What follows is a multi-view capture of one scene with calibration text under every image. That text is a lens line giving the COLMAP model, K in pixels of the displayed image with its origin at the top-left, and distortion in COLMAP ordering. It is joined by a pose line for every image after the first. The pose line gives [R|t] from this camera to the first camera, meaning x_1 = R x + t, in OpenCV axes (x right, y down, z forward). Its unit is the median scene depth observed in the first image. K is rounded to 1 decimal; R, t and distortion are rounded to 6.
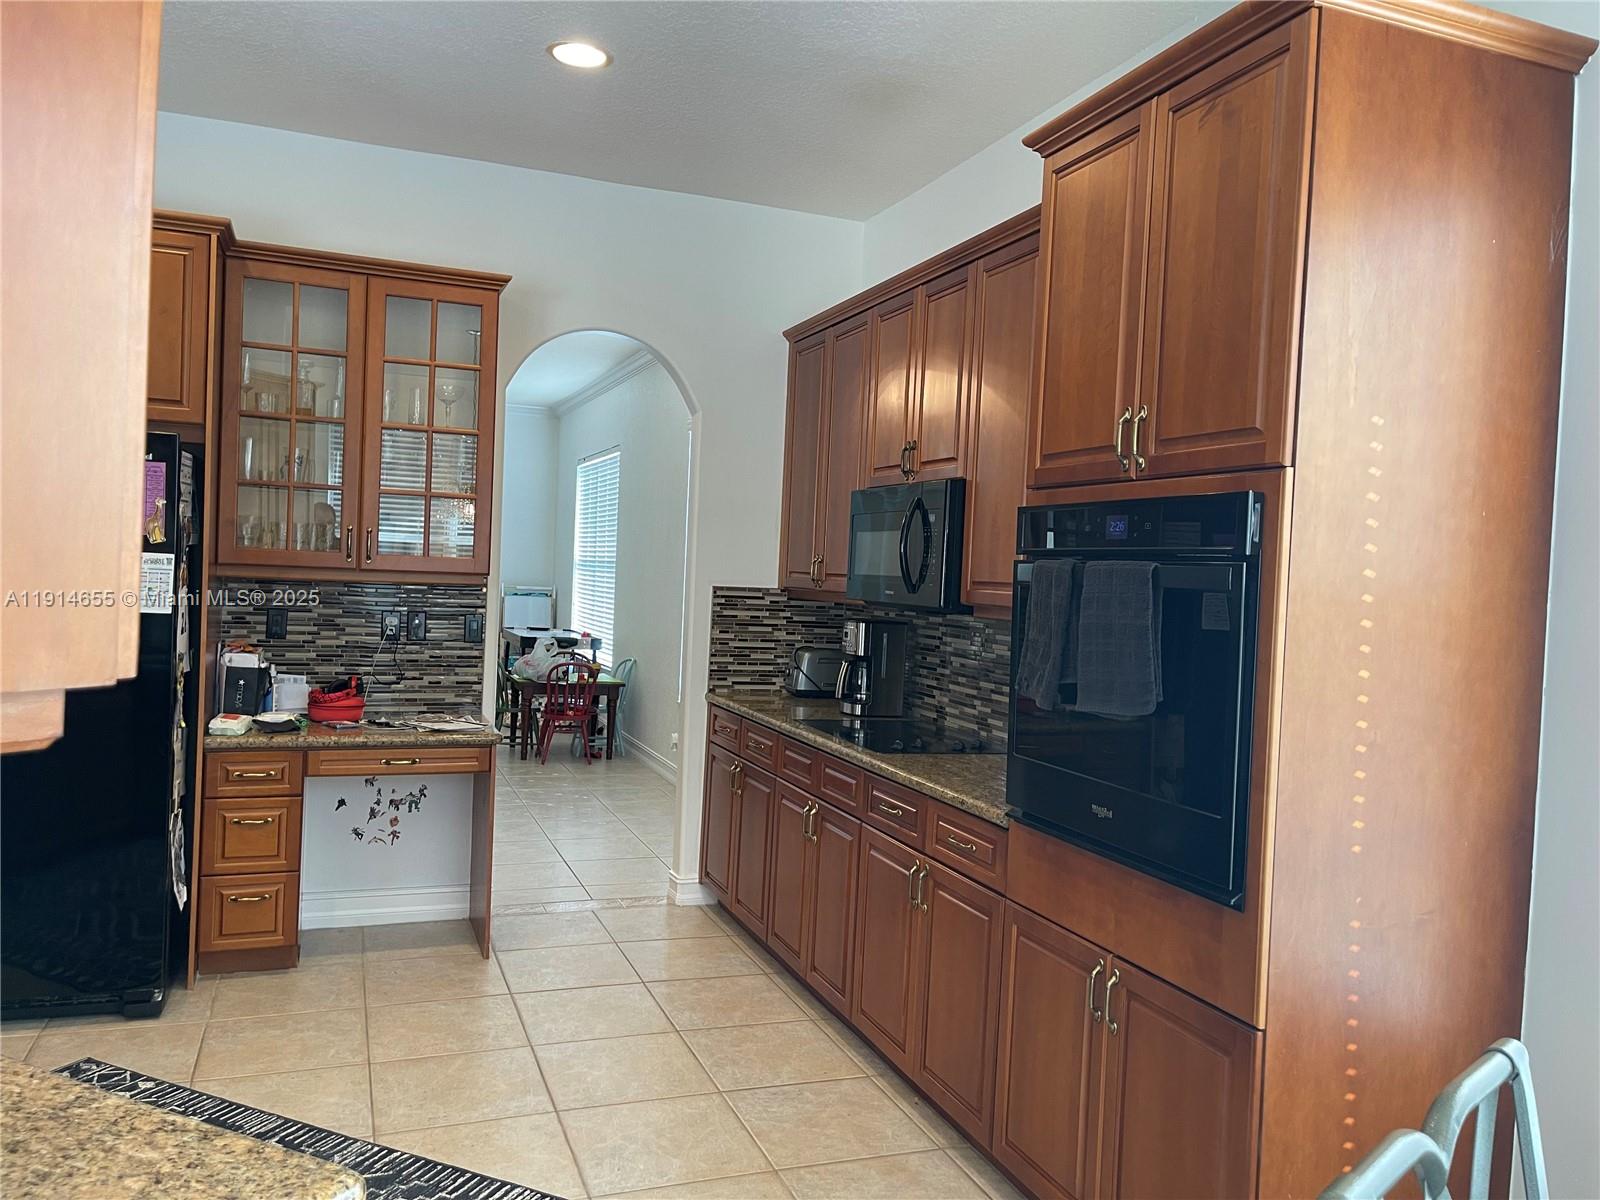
lens RADIAL K [[1211.5, 0, 800.2], [0, 1211.5, 595.2], [0, 0, 1]] dist [0.066899, -0.081104]
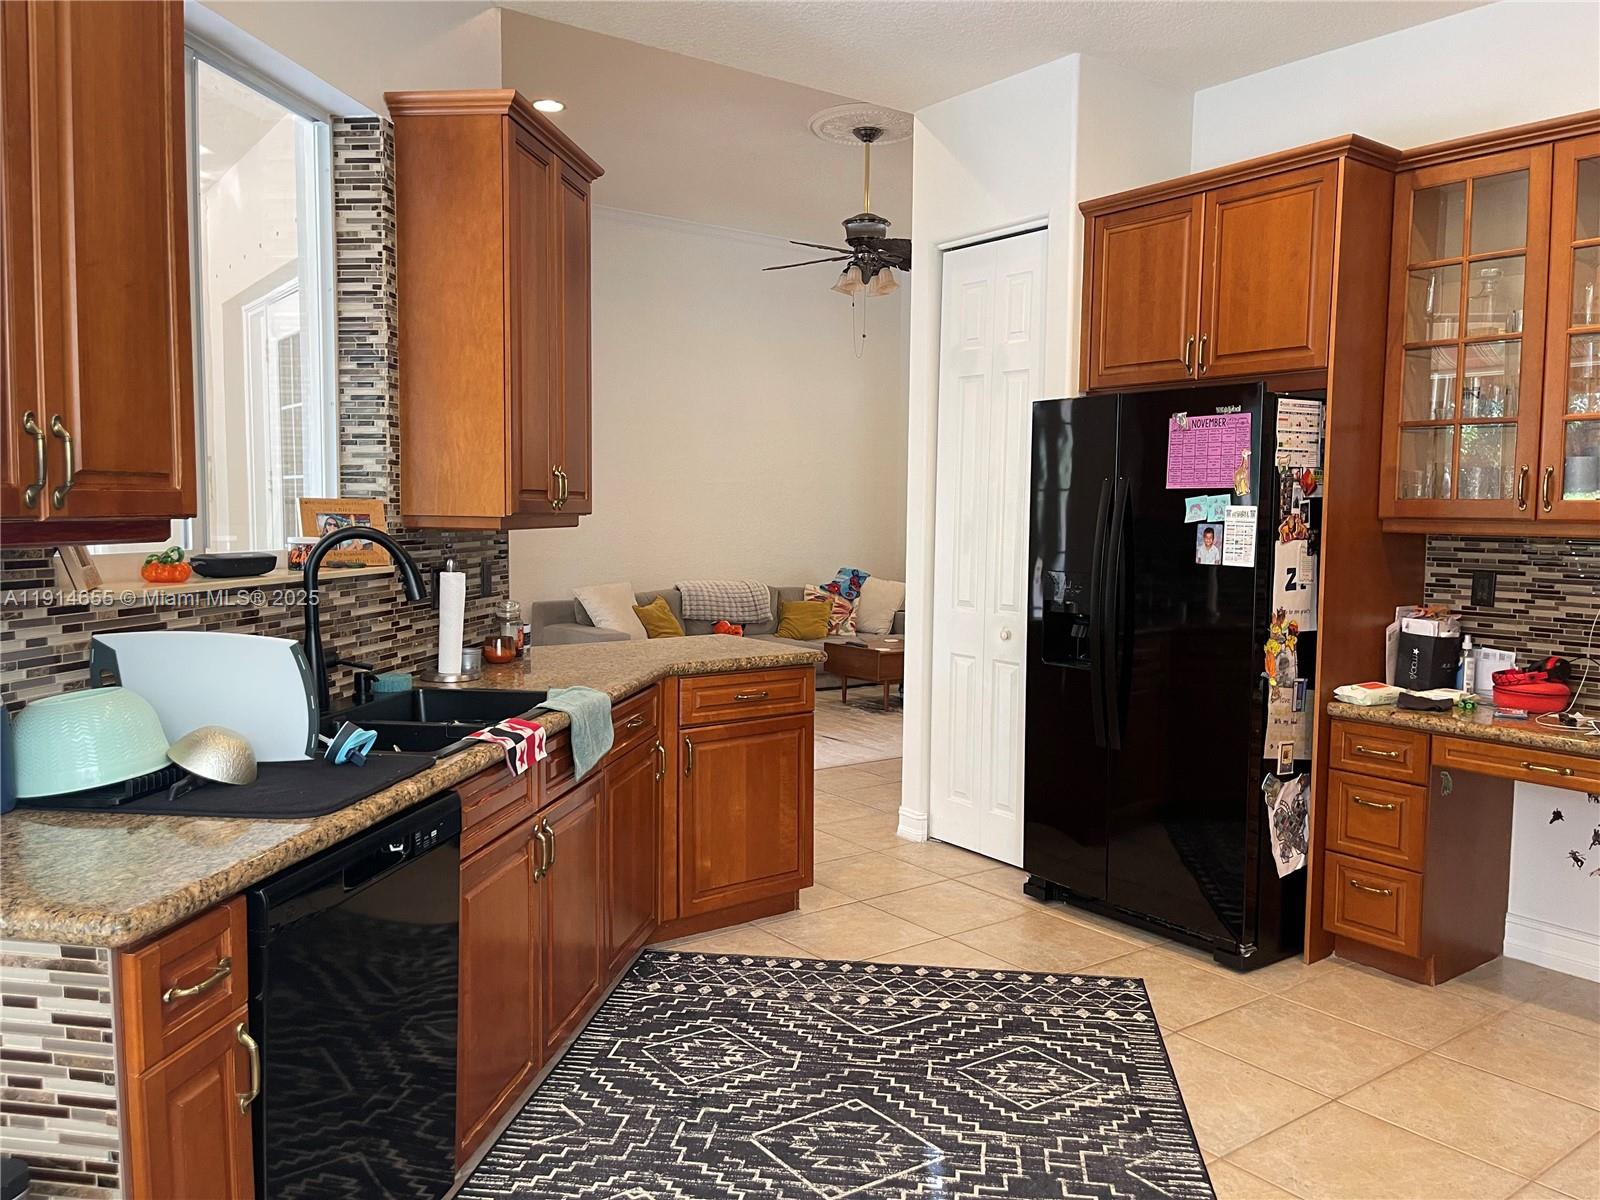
lens RADIAL K [[1211.5, 0, 806.7], [0, 1211.5, 600.3], [0, 0, 1]] dist [0.066899, -0.081104]
pose [[0.269231, 0.032385, -0.962531, 0.286473], [-0.019806, 0.999409, 0.028086, 0.018266], [0.962872, 0.011502, 0.269714, 0.342170]]
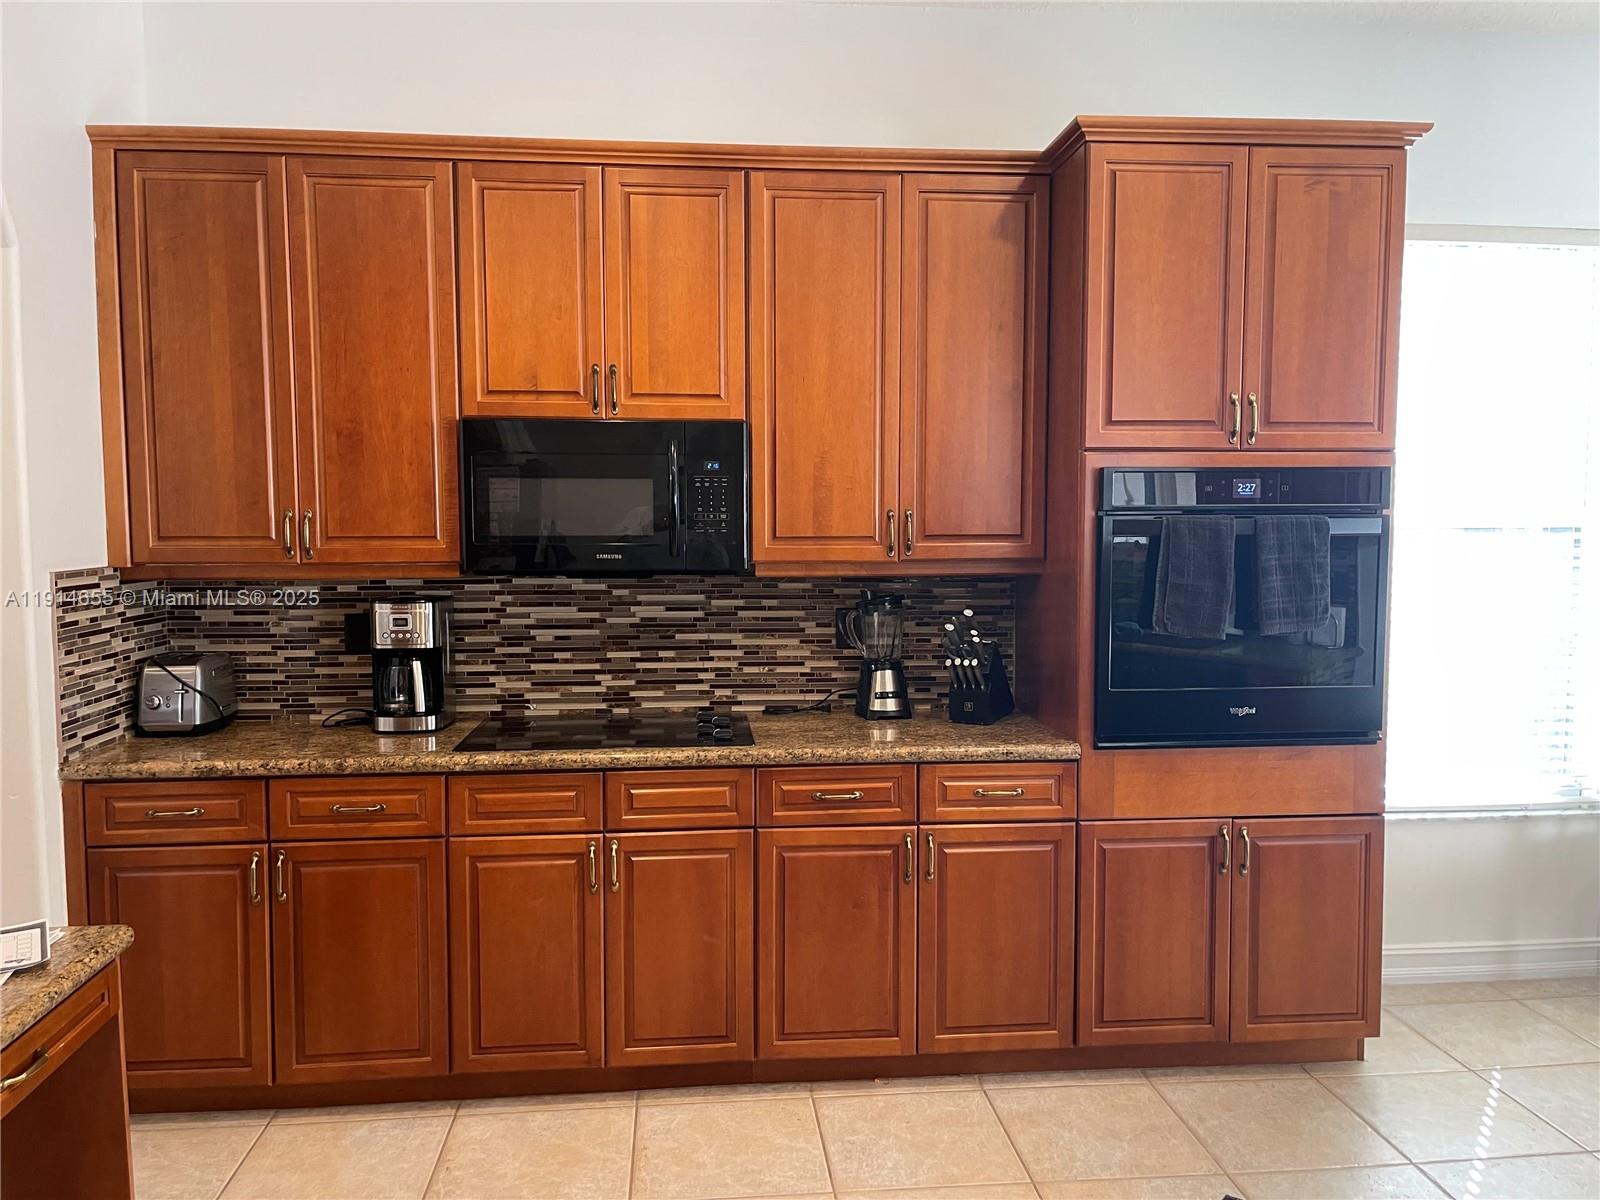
lens RADIAL K [[1211.5, 0, 804.1], [0, 1211.5, 601.1], [0, 0, 1]] dist [0.066899, -0.081104]
pose [[0.261816, -0.115049, 0.958236, -0.630525], [0.033146, 0.993356, 0.110209, -0.054401], [-0.964548, 0.002908, 0.263890, 0.638161]]
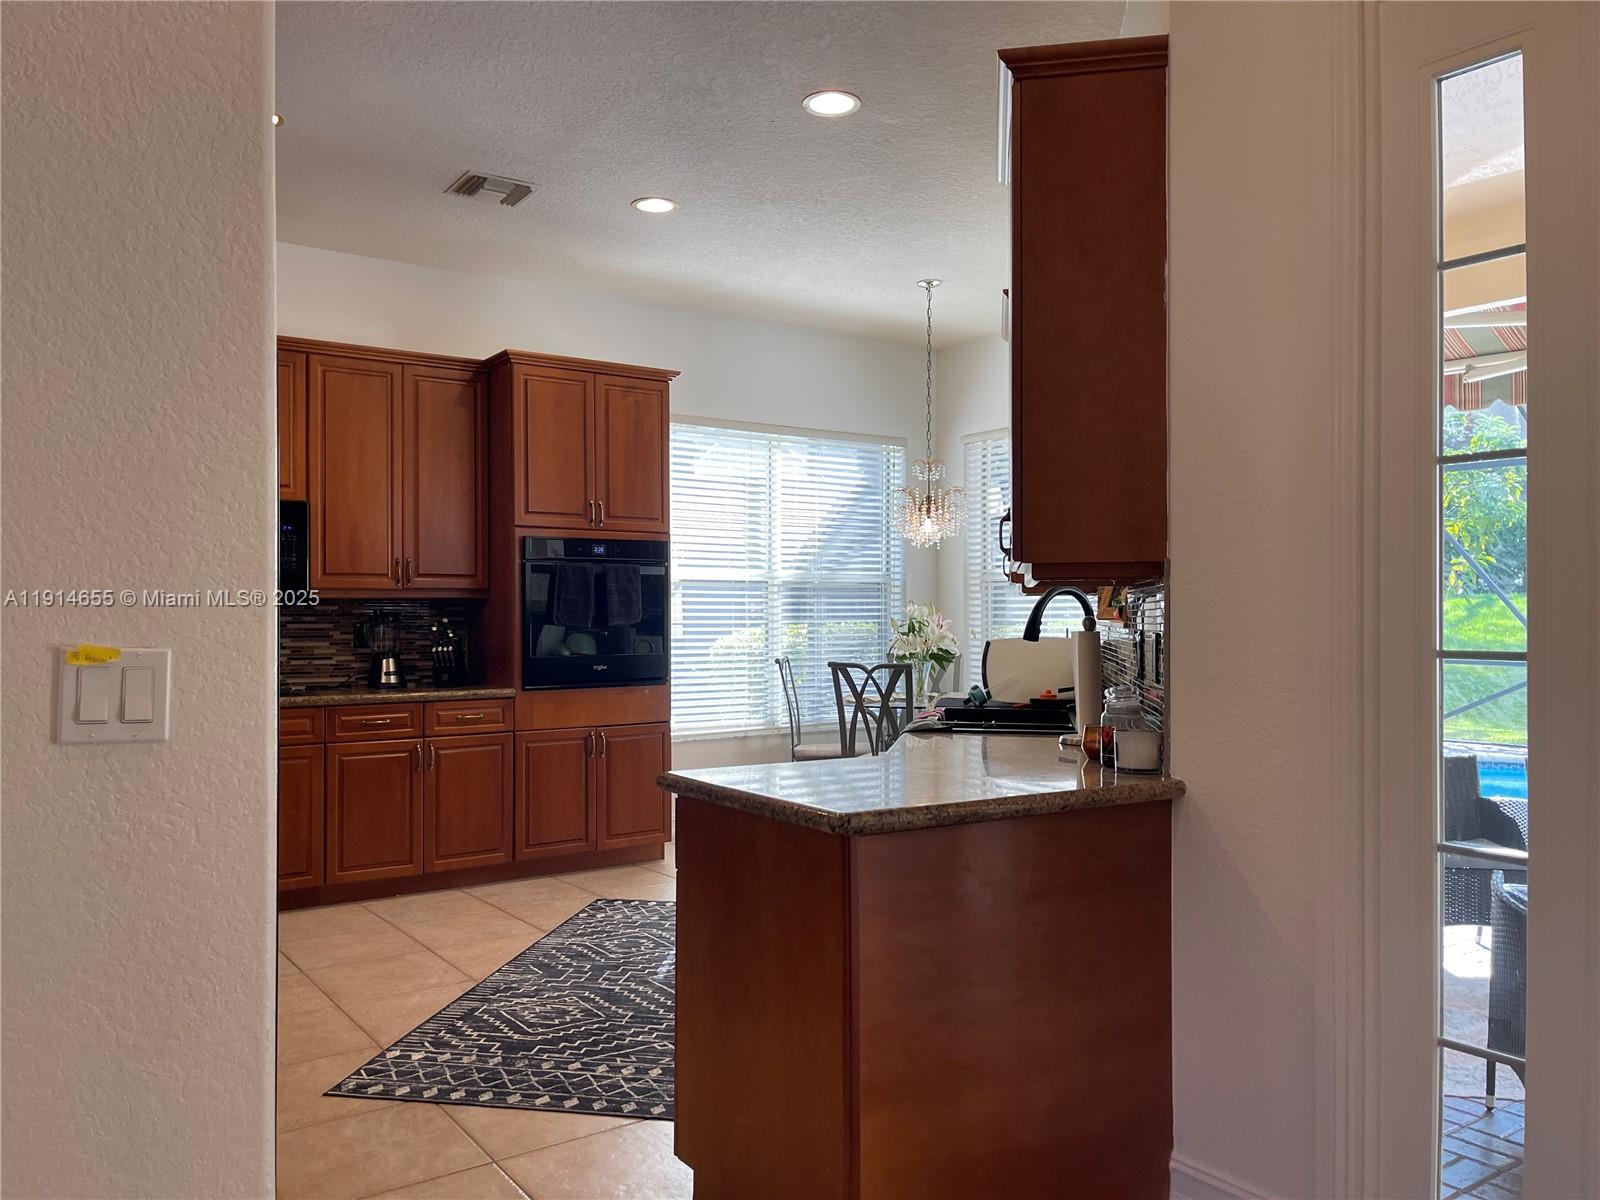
lens RADIAL K [[1211.5, 0, 786.0], [0, 1211.5, 601.9], [0, 0, 1]] dist [0.066899, -0.081104]
pose [[-0.240708, -0.034272, 0.969992, -1.249910], [0.012870, 0.999176, 0.038497, -0.022610], [-0.970512, 0.021750, -0.240069, 0.701783]]
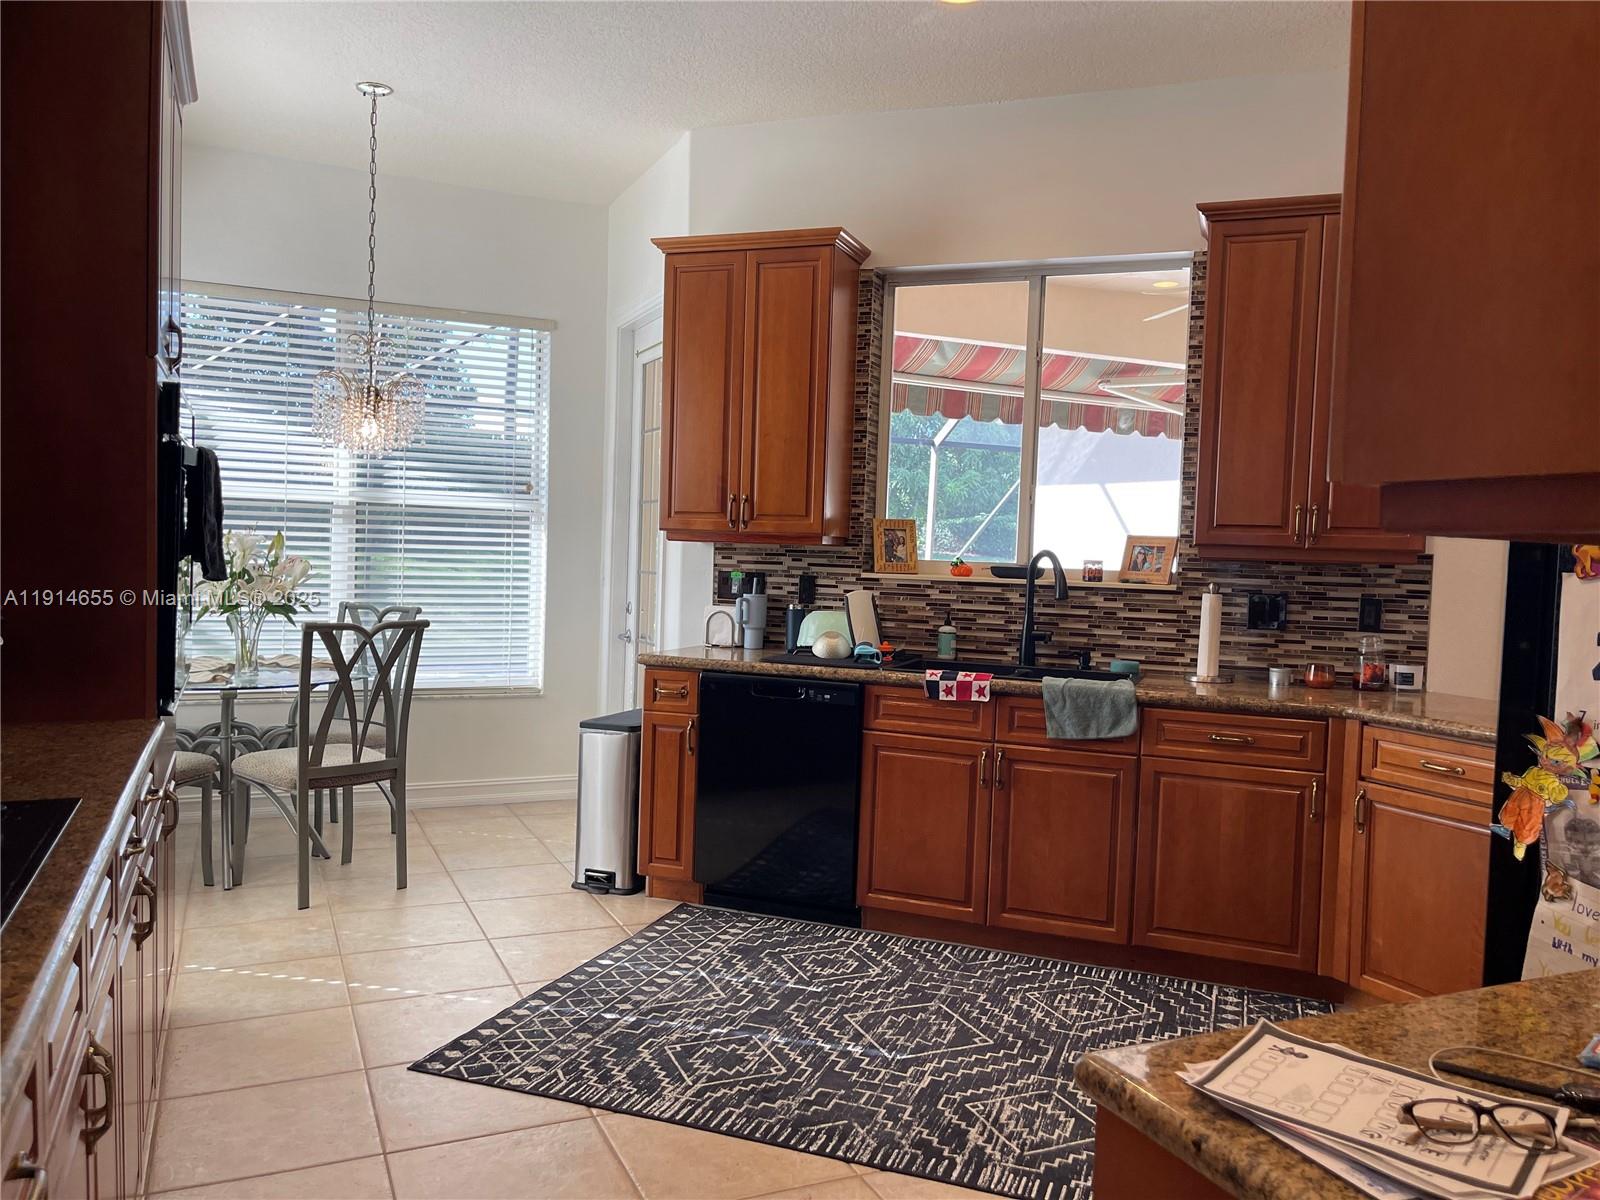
lens RADIAL K [[1211.5, 0, 808.9], [0, 1211.5, 598.7], [0, 0, 1]] dist [0.066899, -0.081104]
pose [[-0.994980, -0.074326, -0.067014, -0.162504], [-0.078313, 0.995183, 0.058969, -0.001509], [0.062308, 0.063921, -0.996008, 1.298030]]
